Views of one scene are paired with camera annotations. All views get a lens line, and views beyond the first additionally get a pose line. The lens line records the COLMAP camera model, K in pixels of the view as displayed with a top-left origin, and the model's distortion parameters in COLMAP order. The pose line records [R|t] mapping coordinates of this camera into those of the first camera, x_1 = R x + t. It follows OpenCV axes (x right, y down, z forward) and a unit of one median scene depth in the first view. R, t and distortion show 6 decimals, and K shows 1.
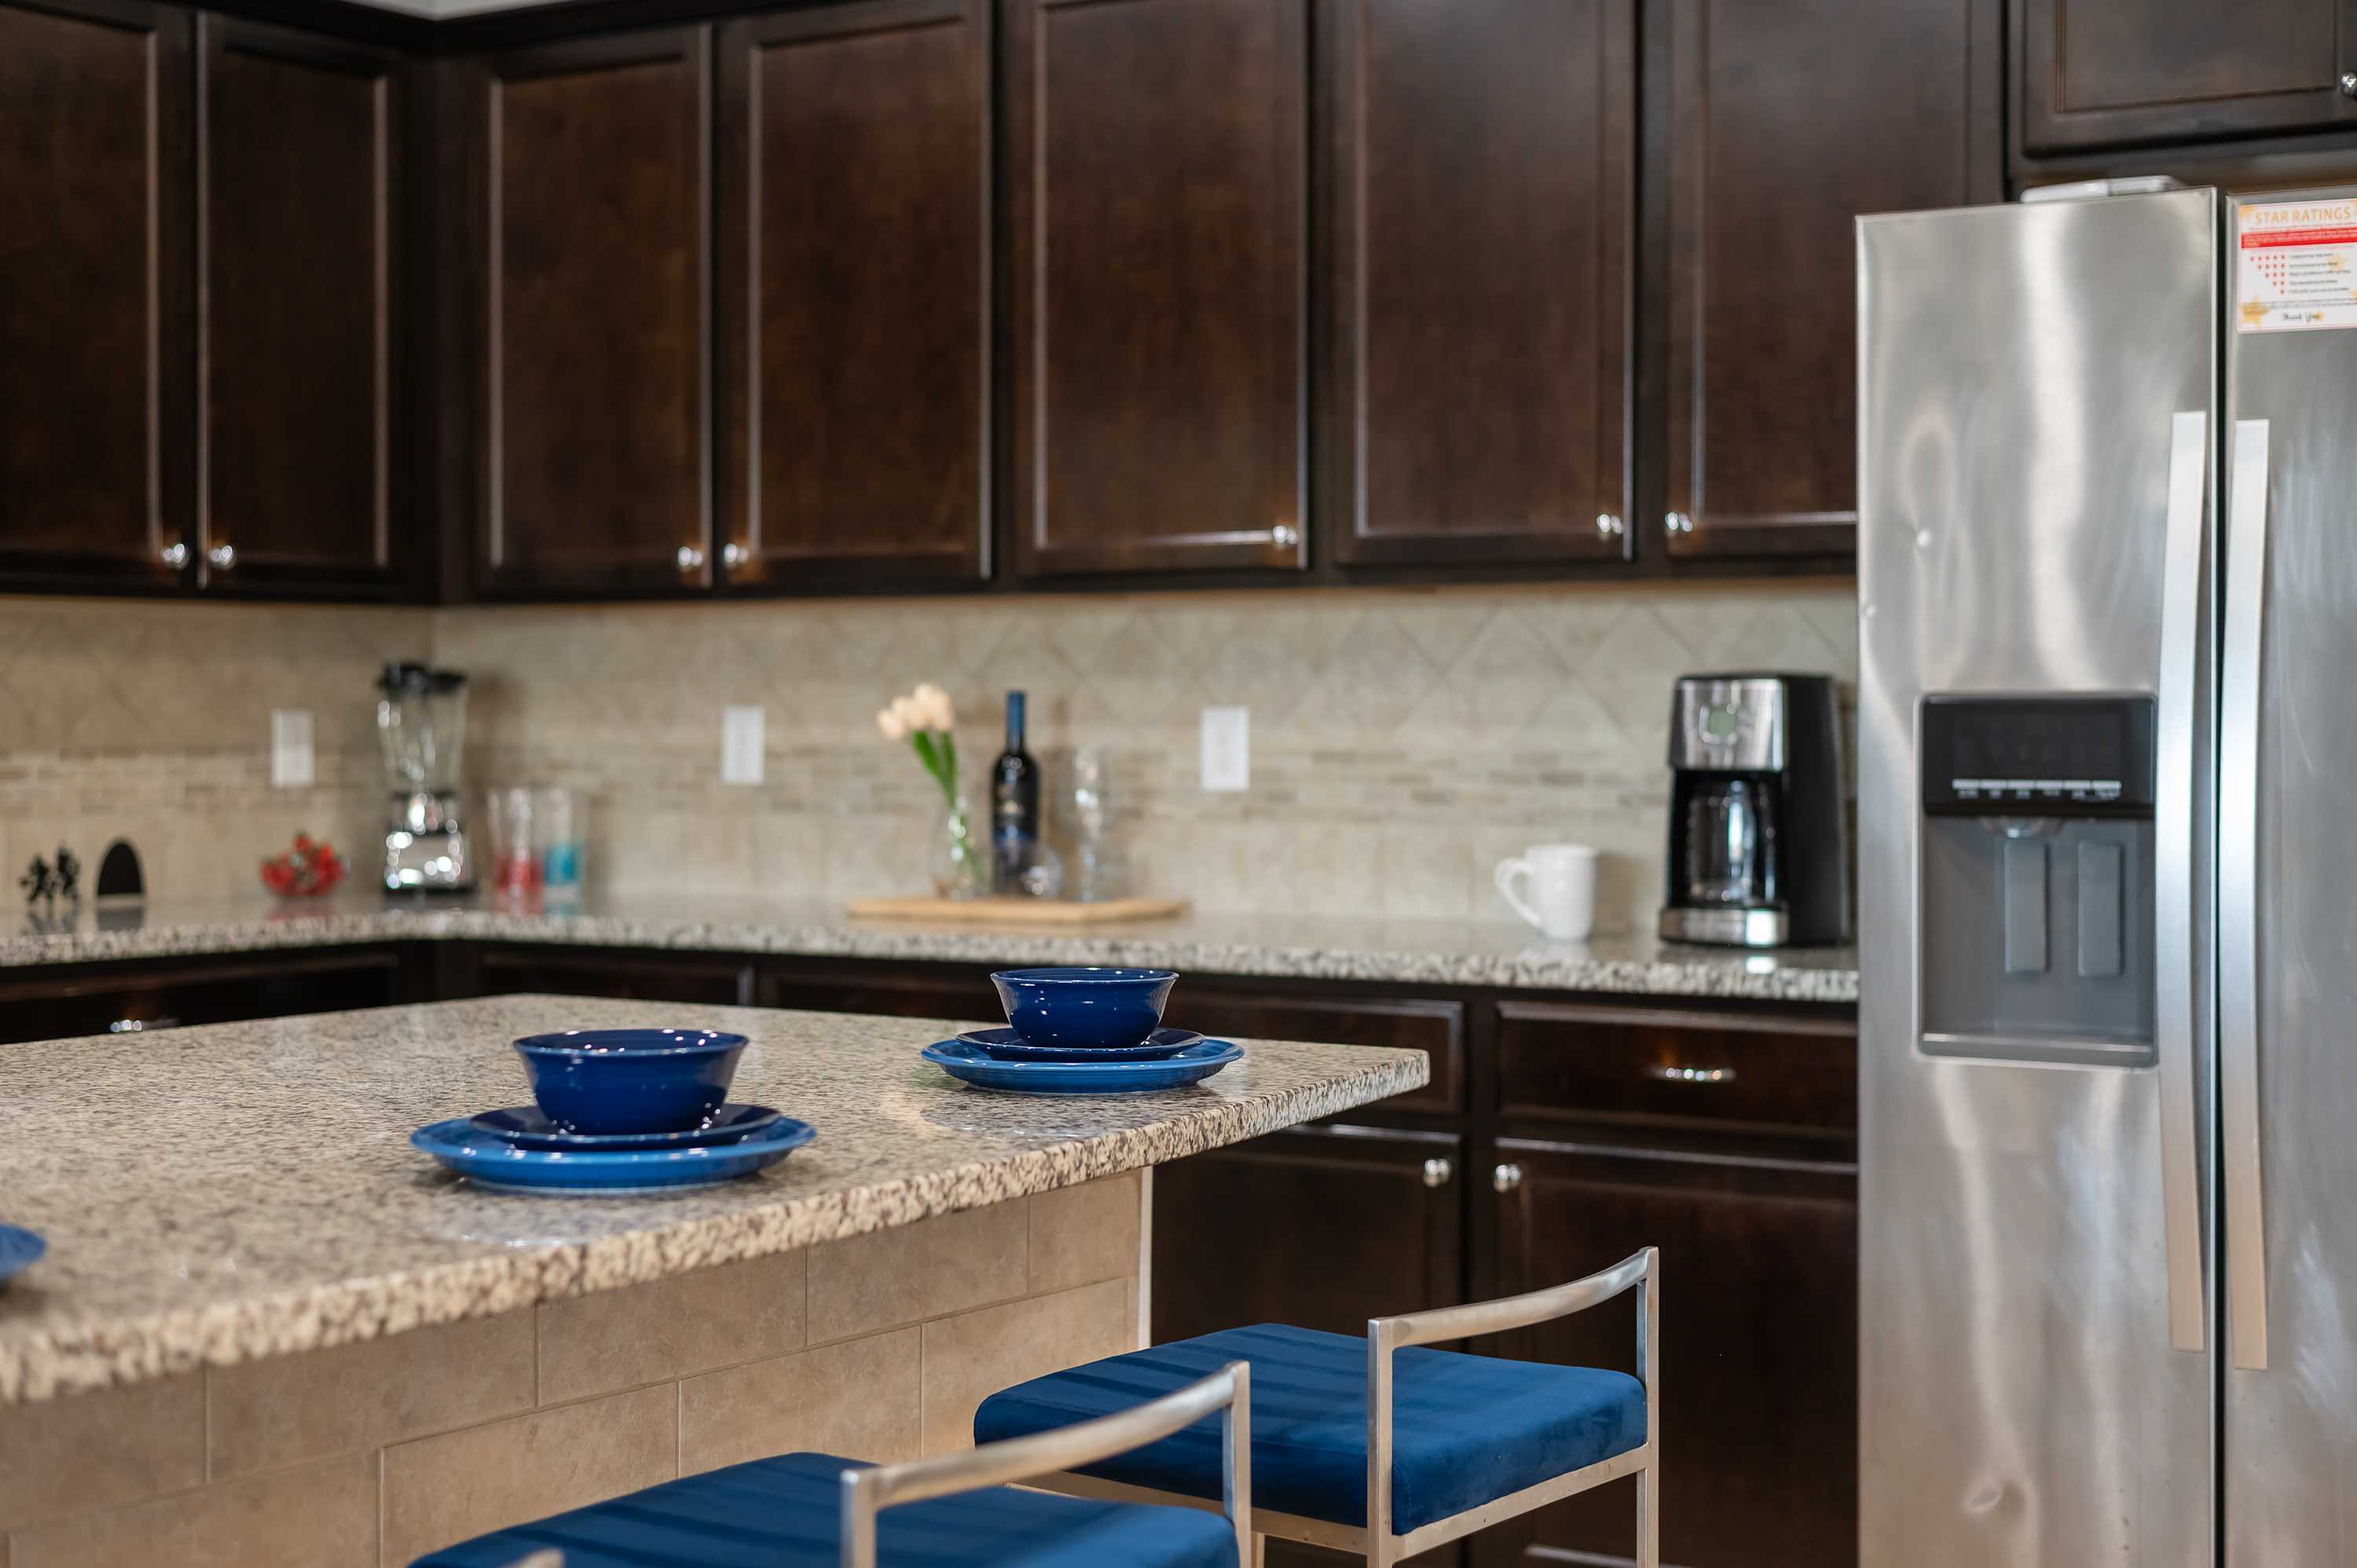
lens RADIAL K [[3541.7, 0, 1170.0], [0, 3541.7, 785.6], [0, 0, 1]] dist [0.013963, 0.000000]
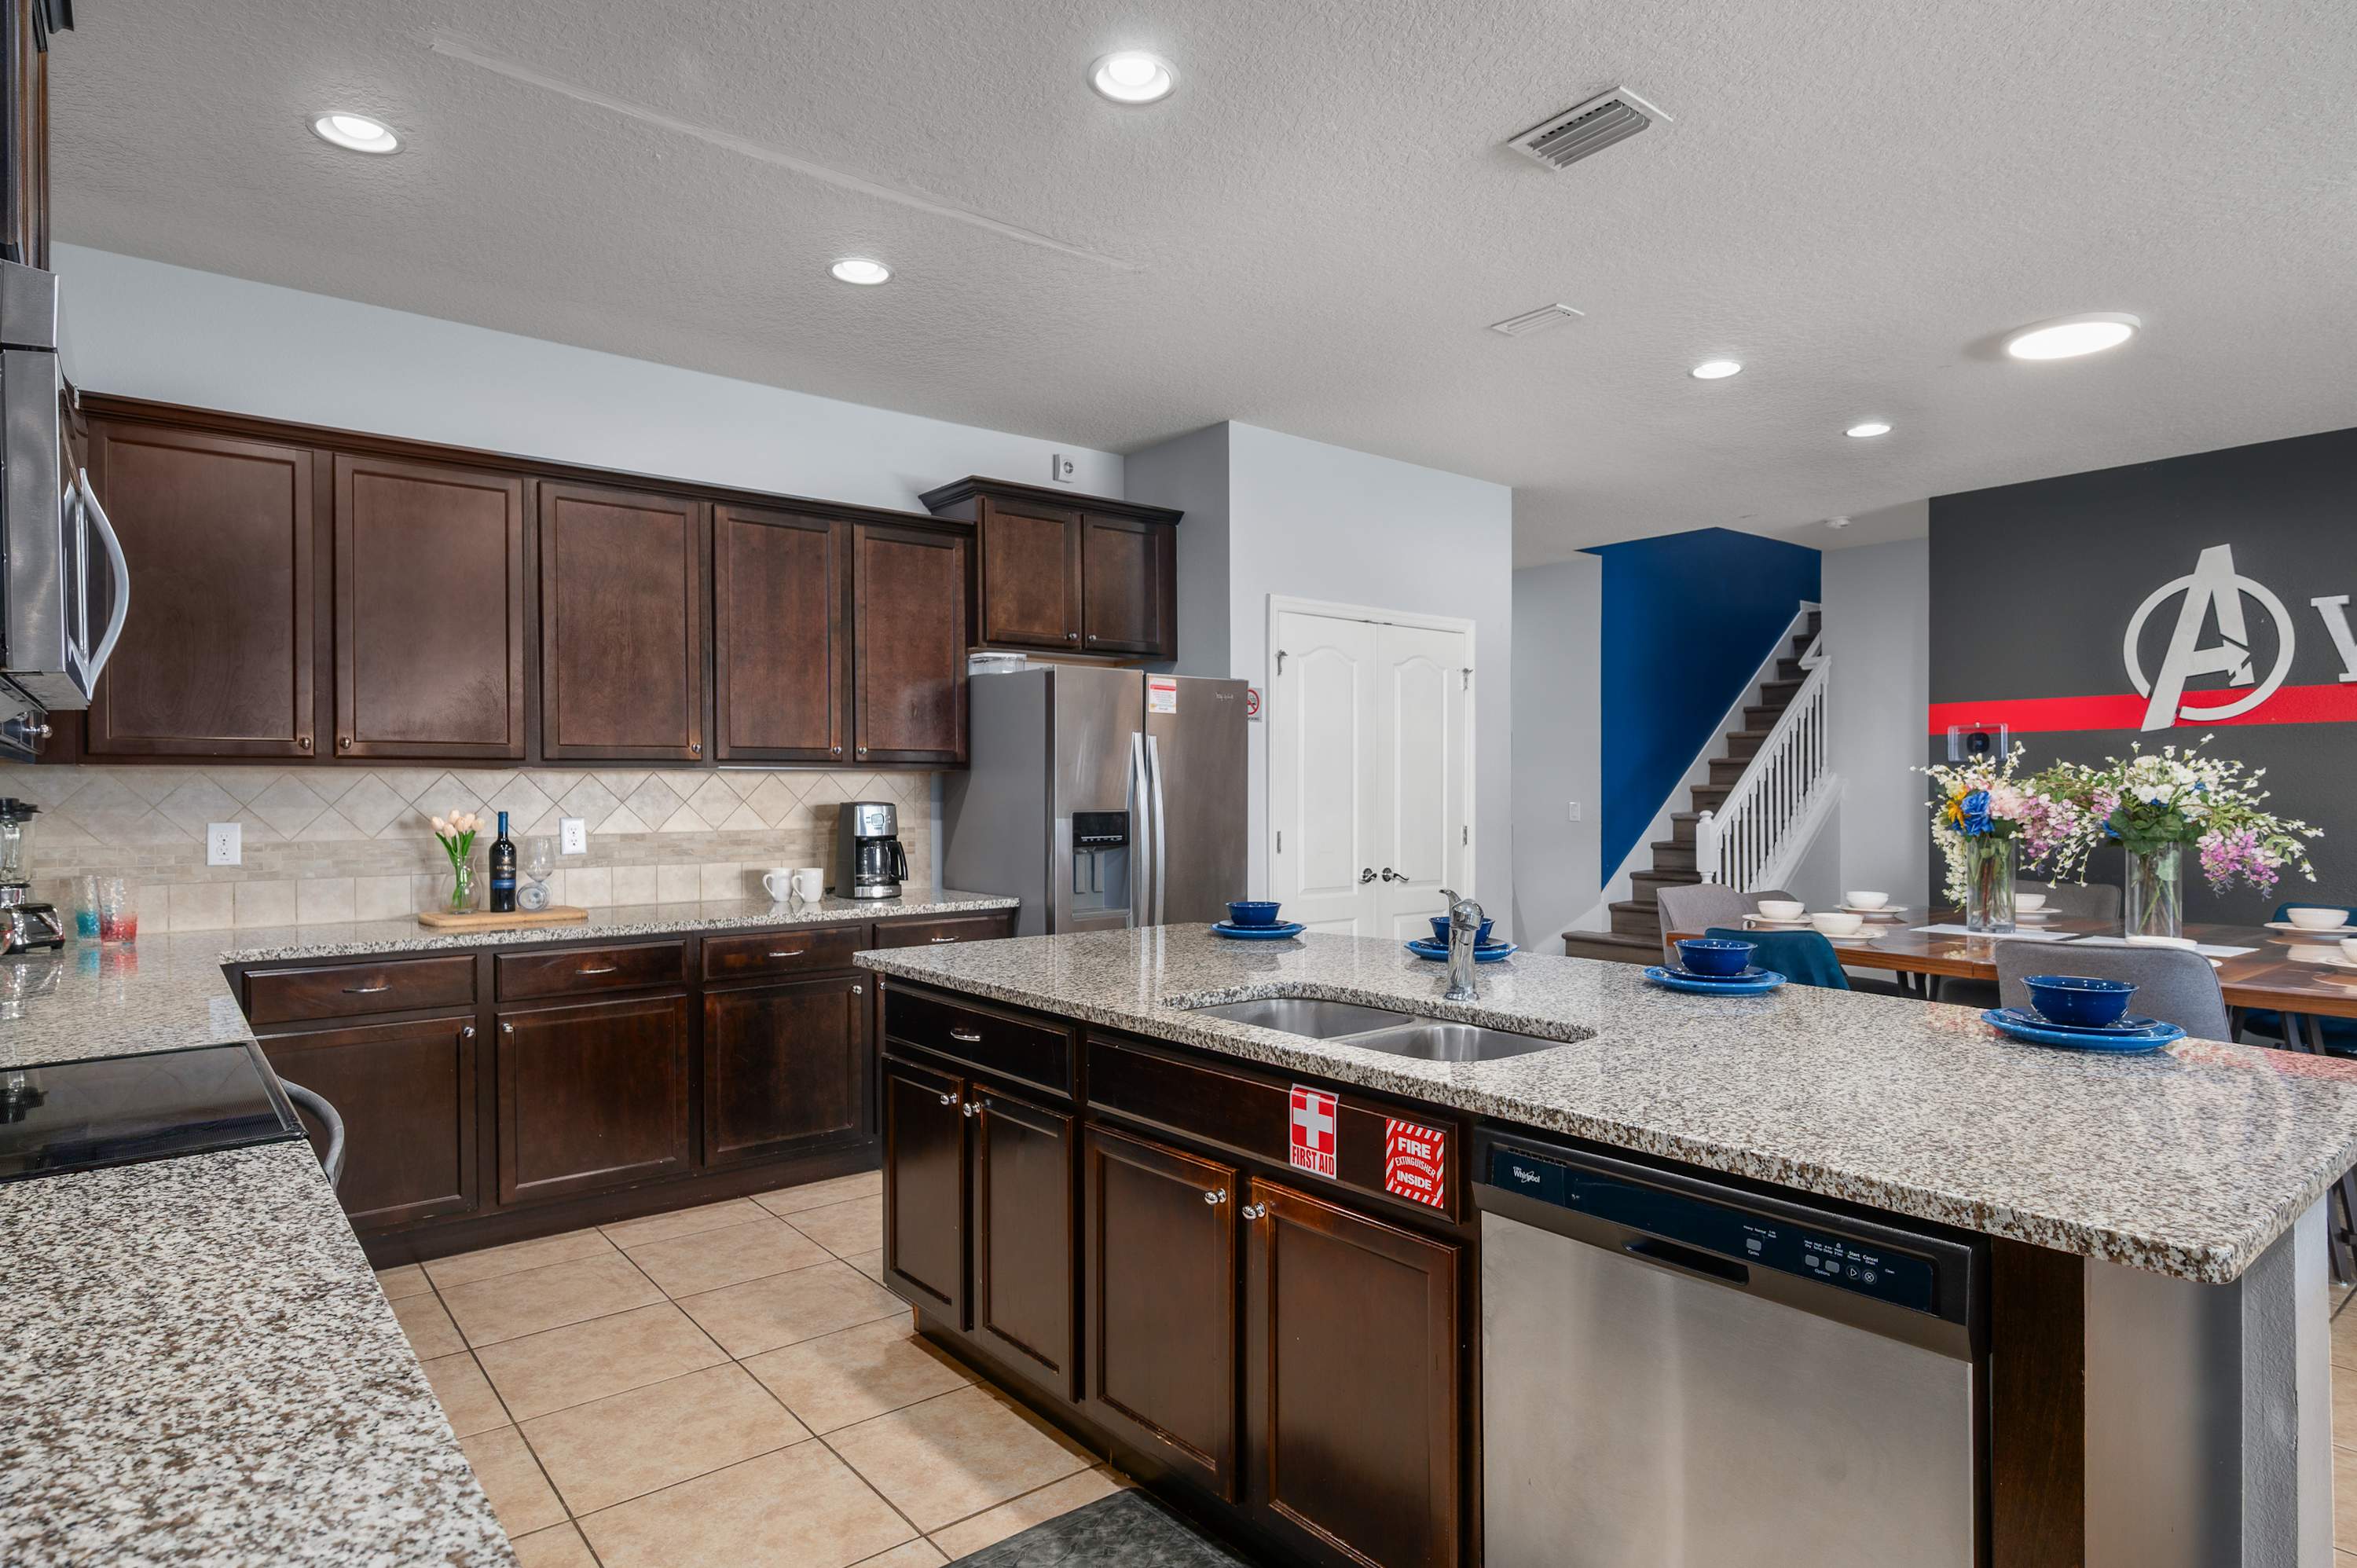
lens RADIAL K [[1285.3, 0, 1175.4], [0, 1285.3, 791.8], [0, 0, 1]] dist [-0.004489, -0.001149]
pose [[0.313284, -0.003568, 0.949653, -0.638066], [0.023201, 0.999723, -0.003898, -0.026147], [-0.949376, 0.023254, 0.313280, 0.381273]]
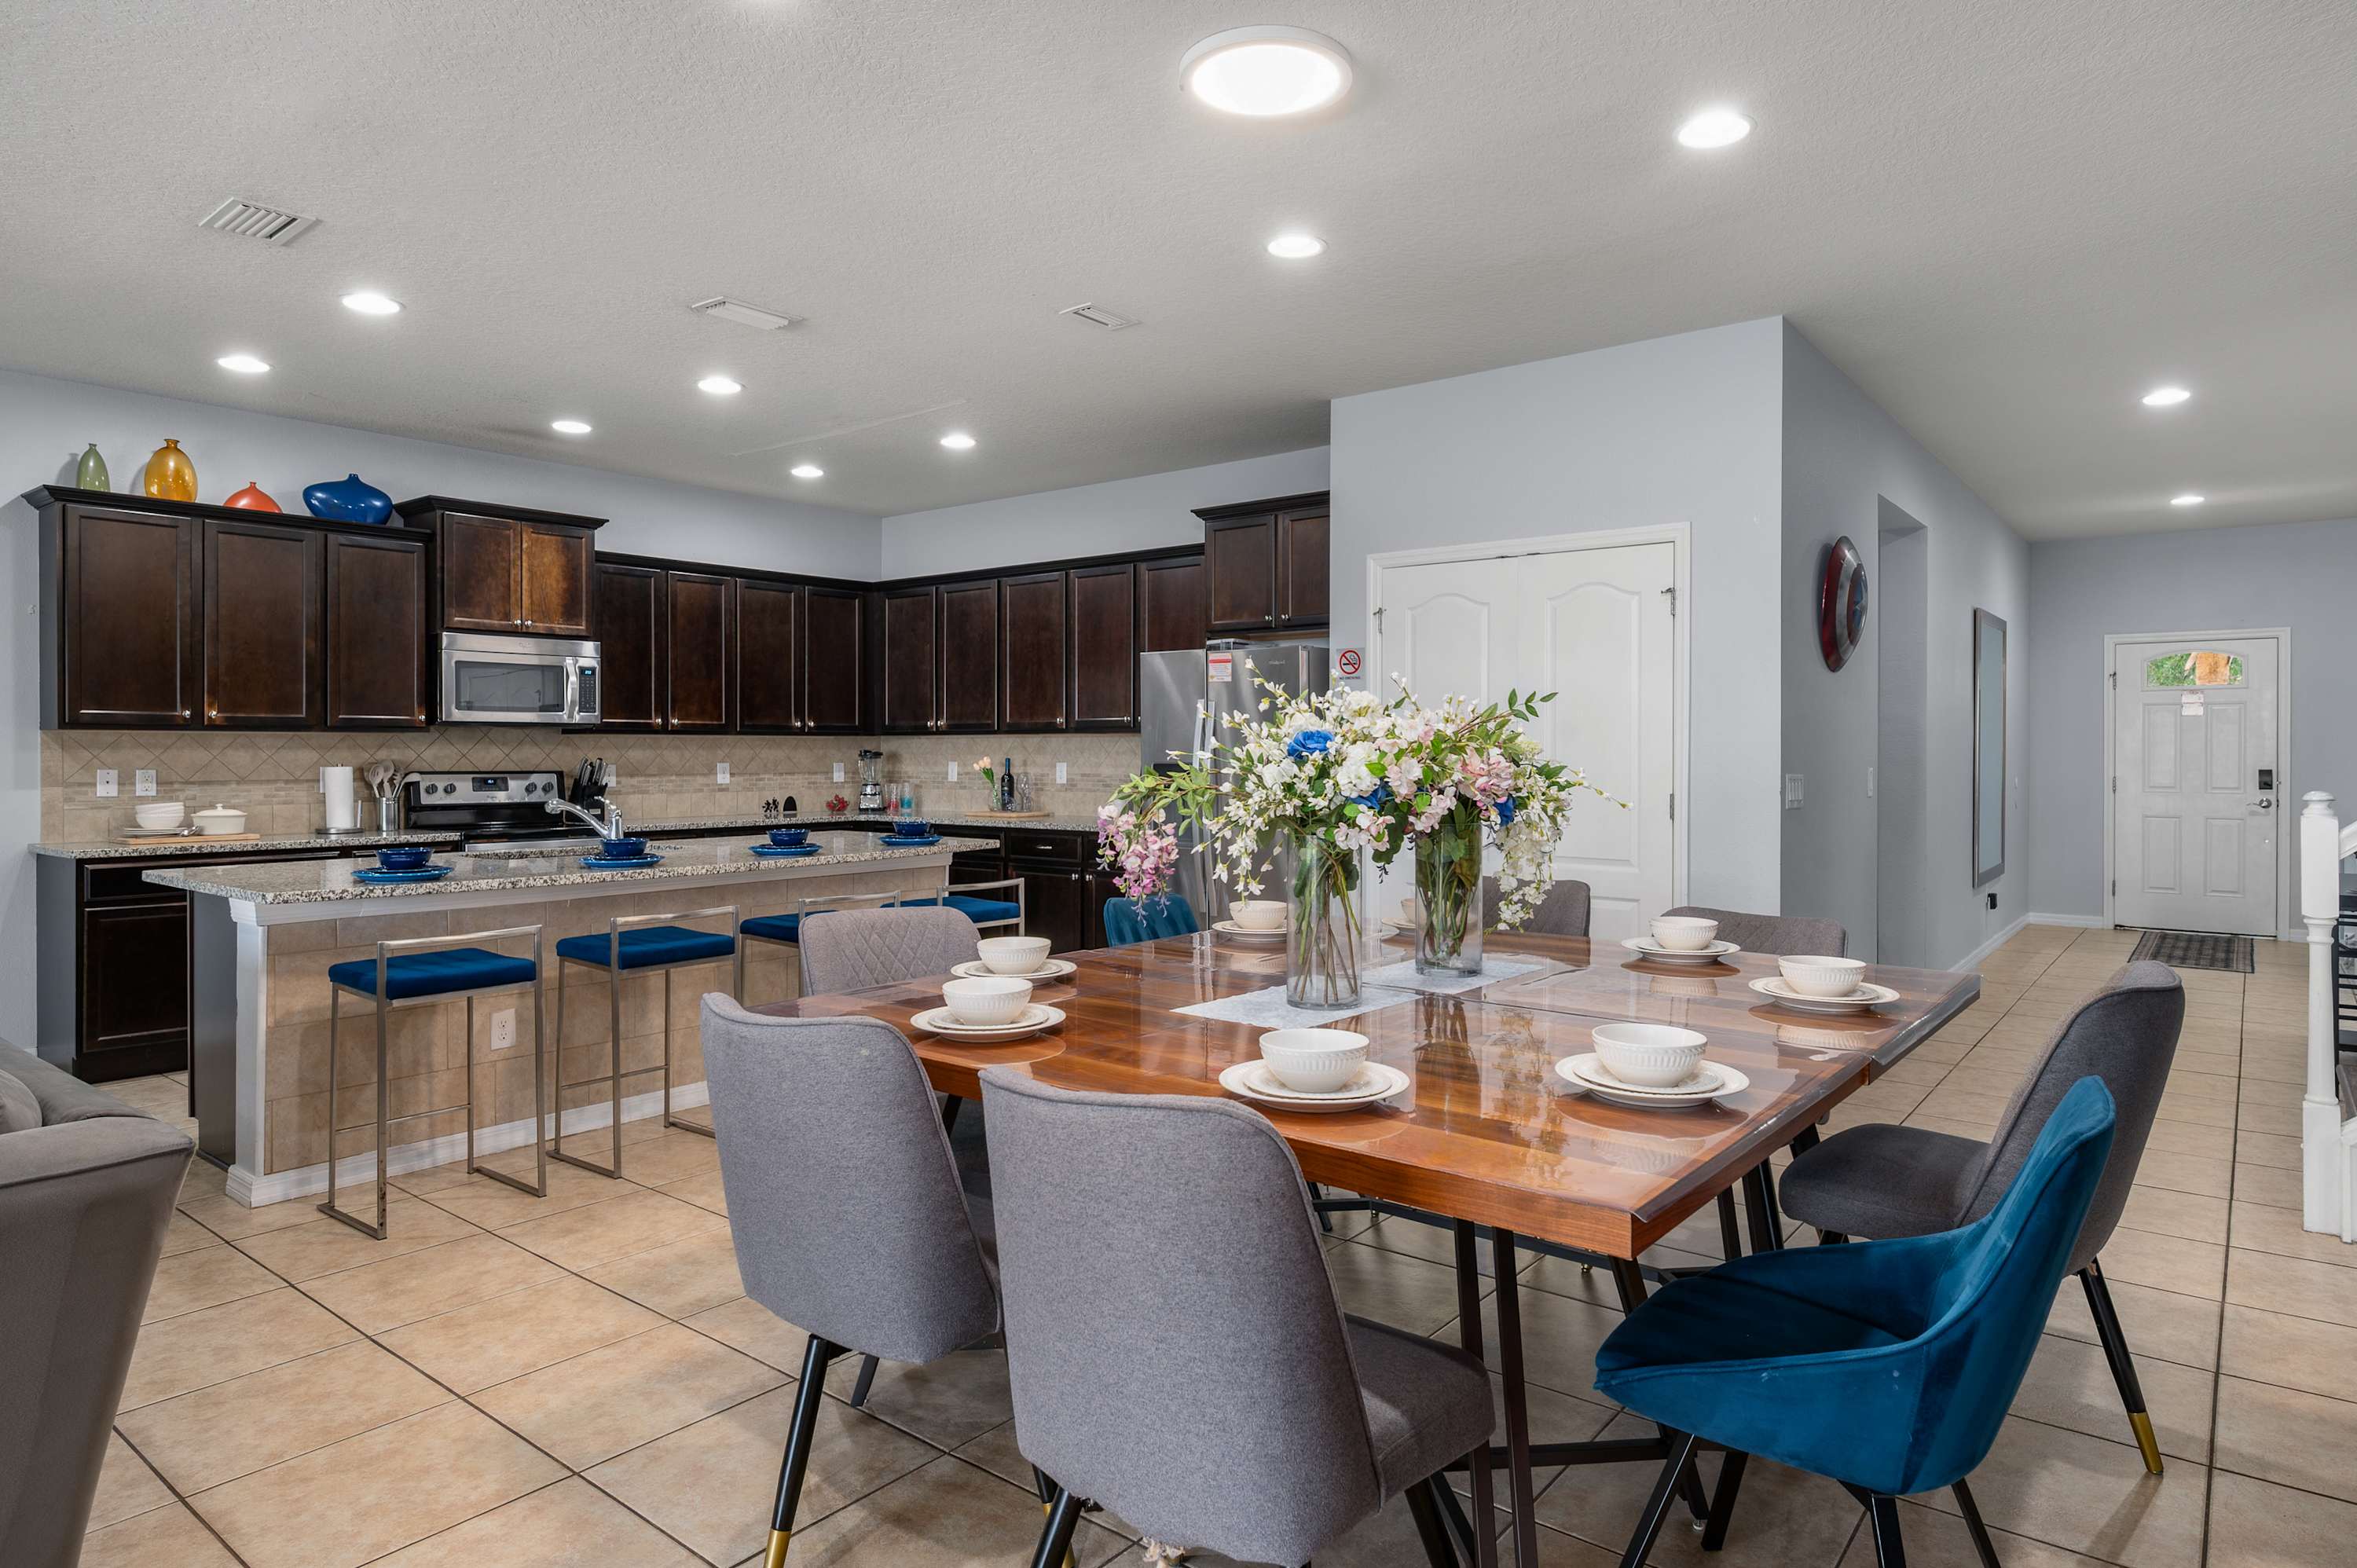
lens RADIAL K [[1313.2, 0, 1187.9], [0, 1313.2, 770.0], [0, 0, 1]] dist [0.004613, -0.001758]
pose [[0.996738, -0.000650, -0.080705, 0.269958], [0.000144, 0.999980, -0.006281, -0.004442], [0.080707, 0.006249, 0.996718, -0.426092]]
